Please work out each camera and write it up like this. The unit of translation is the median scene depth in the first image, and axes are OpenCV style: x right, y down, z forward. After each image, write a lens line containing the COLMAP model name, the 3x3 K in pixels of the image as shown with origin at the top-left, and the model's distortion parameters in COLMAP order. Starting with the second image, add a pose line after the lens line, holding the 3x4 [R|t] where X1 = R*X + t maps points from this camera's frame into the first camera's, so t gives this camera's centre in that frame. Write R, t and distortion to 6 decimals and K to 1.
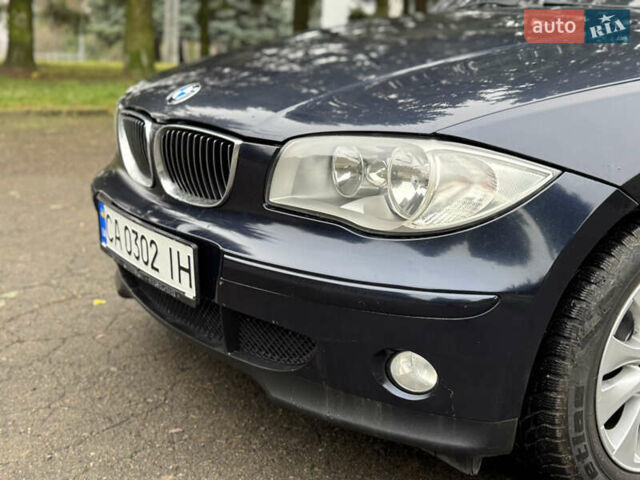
lens RADIAL K [[855.7, 0, 314.3], [0, 855.7, 242.5], [0, 0, 1]] dist [0.118032, 0.000000]
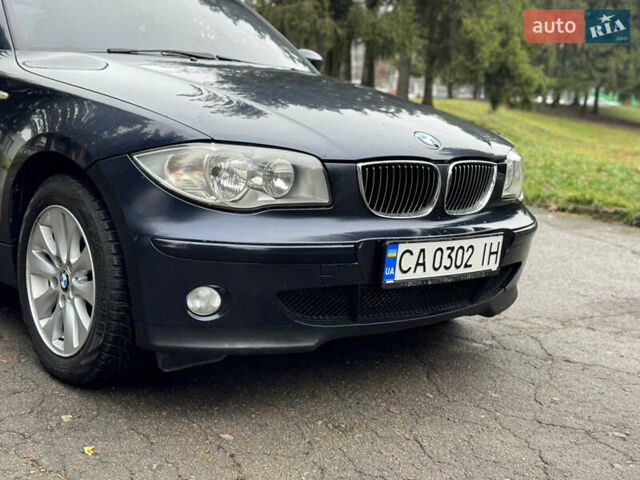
lens RADIAL K [[855.7, 0, 320.2], [0, 855.7, 250.2], [0, 0, 1]] dist [0.118032, 0.000000]
pose [[-0.083731, -0.198756, 0.976466, -1.612139], [0.188979, 0.958957, 0.211397, -0.355396], [-0.978405, 0.202232, -0.042734, 1.353526]]
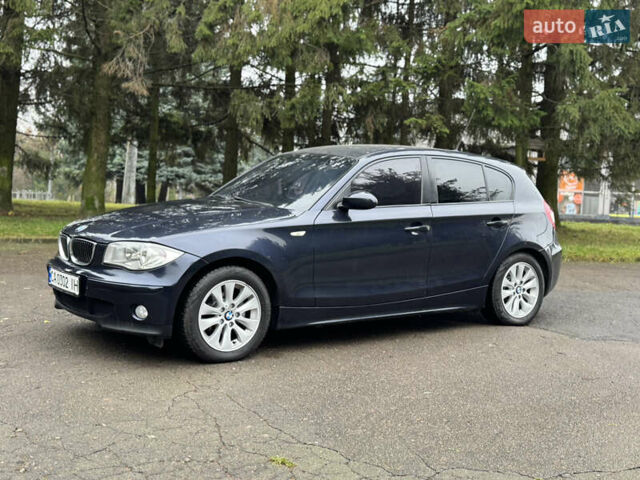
lens RADIAL K [[855.7, 0, 320.6], [0, 855.7, 237.8], [0, 0, 1]] dist [0.118032, 0.000000]
pose [[0.998610, 0.023788, 0.047039, 0.553656], [-0.015713, 0.986145, -0.165141, 0.350641], [-0.050316, 0.164172, 0.985148, -2.037139]]
